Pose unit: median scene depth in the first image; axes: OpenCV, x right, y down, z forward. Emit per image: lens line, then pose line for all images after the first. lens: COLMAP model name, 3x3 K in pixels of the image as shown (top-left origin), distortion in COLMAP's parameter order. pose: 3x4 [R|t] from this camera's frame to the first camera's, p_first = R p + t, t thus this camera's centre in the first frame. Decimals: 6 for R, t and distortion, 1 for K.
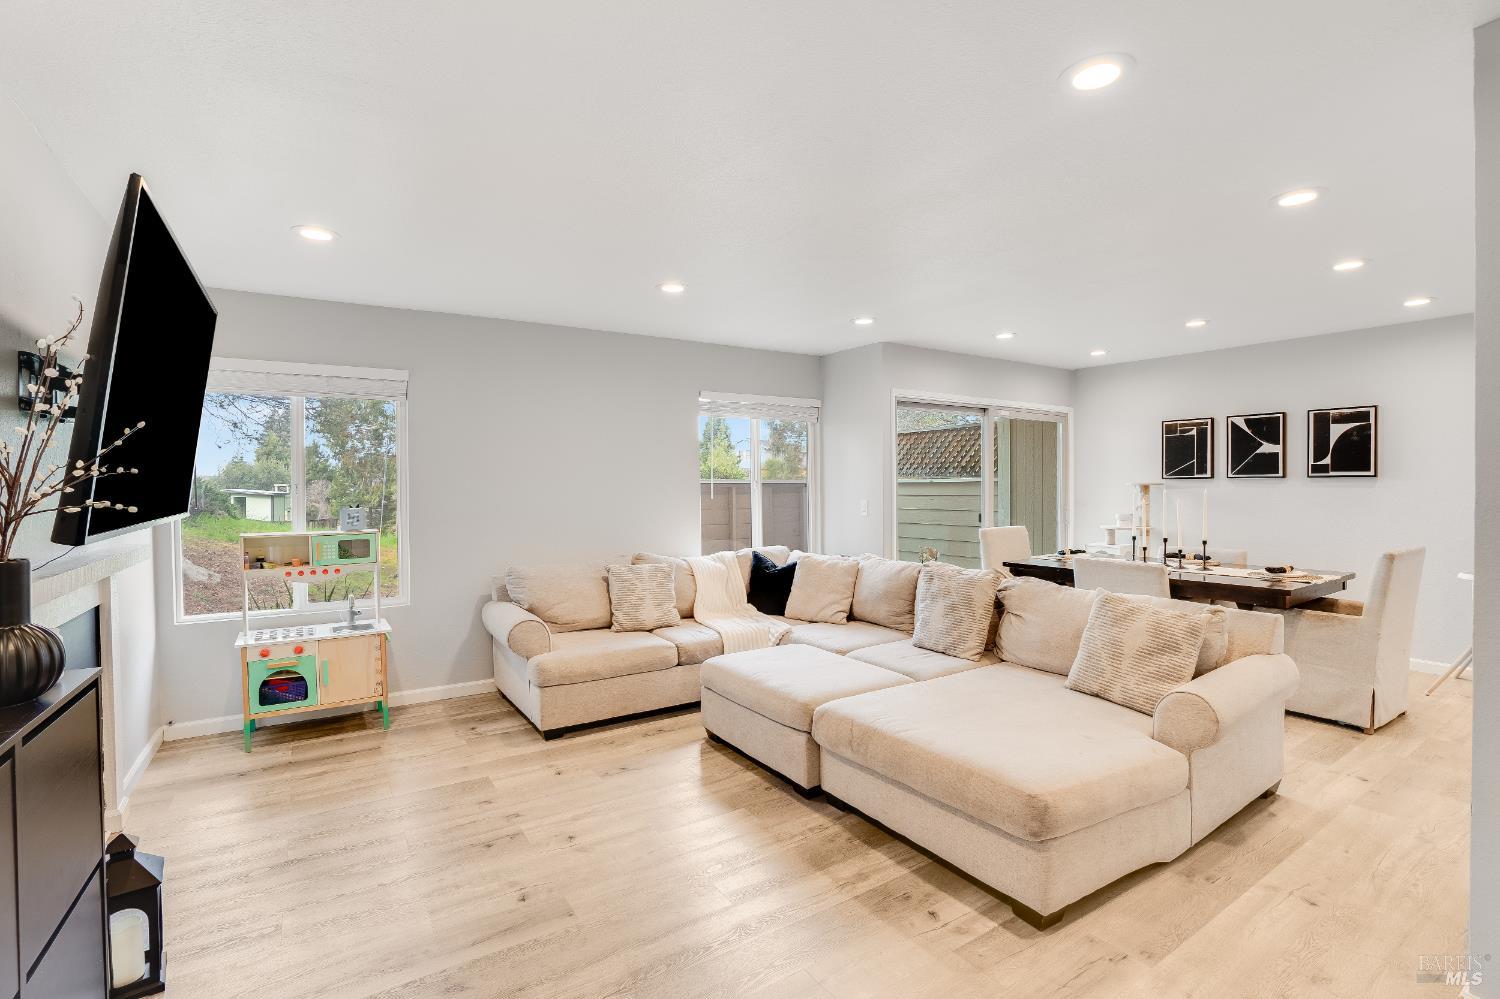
lens RADIAL K [[713.8, 0, 749.3], [0, 713.8, 481.3], [0, 0, 1]] dist [-0.065277, 0.030645]
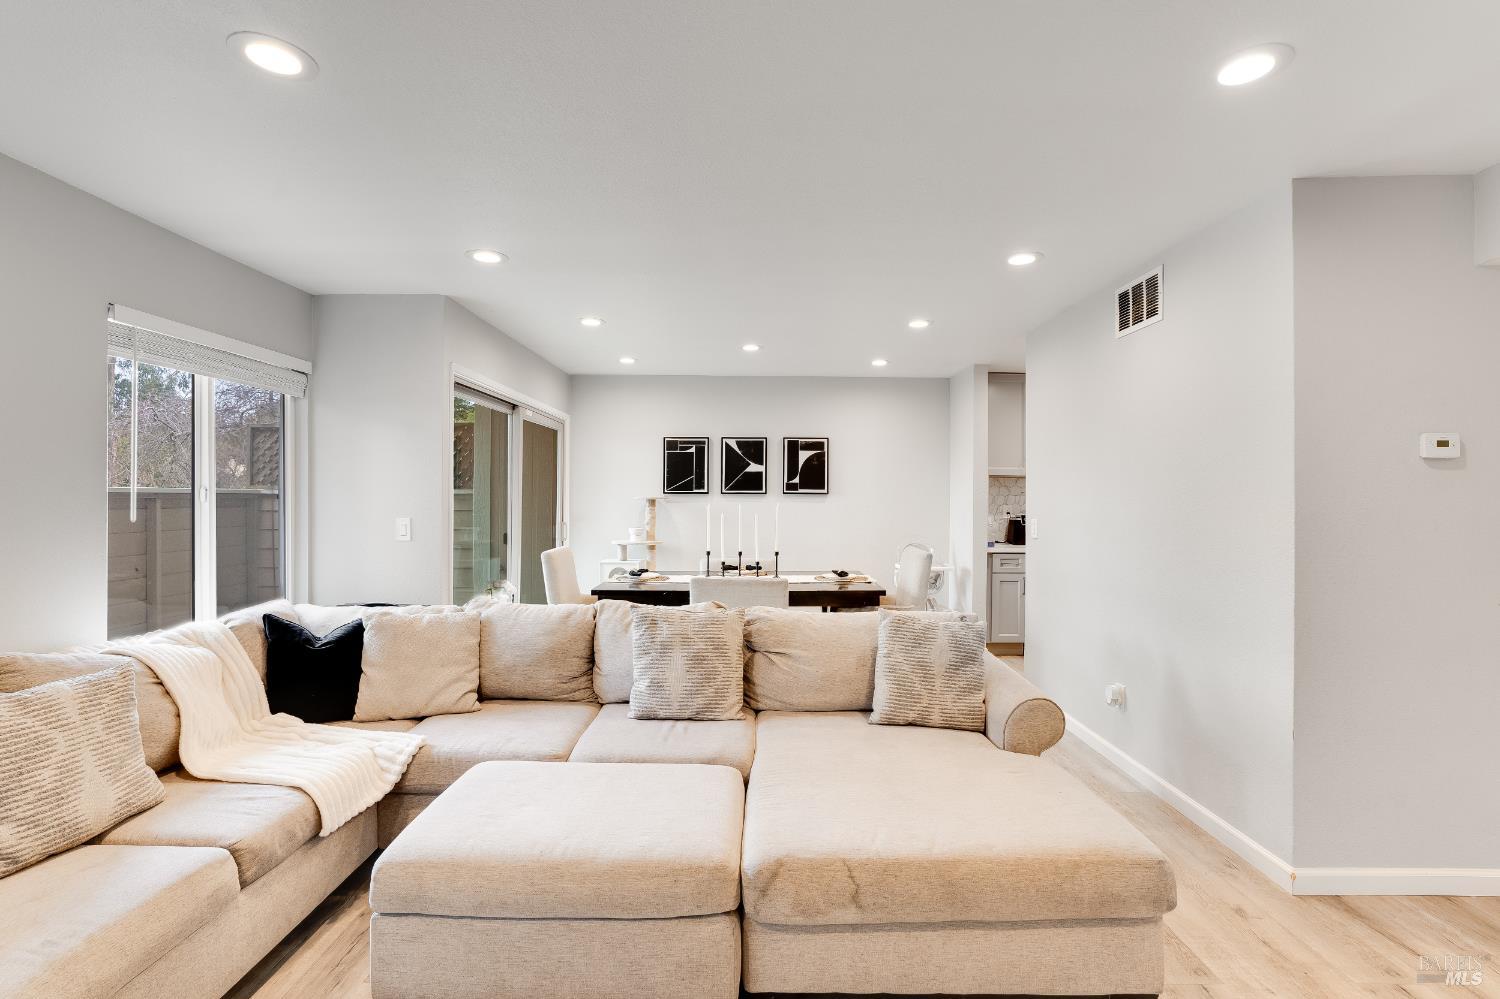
lens RADIAL K [[696.2, 0, 750.0], [0, 696.2, 499.5], [0, 0, 1]] dist [-0.057186, 0.027826]
pose [[0.540519, 0.004951, 0.841318, -0.311375], [-0.010798, 0.999941, 0.001052, 0.004792], [-0.841263, -0.009653, 0.540540, 0.532501]]
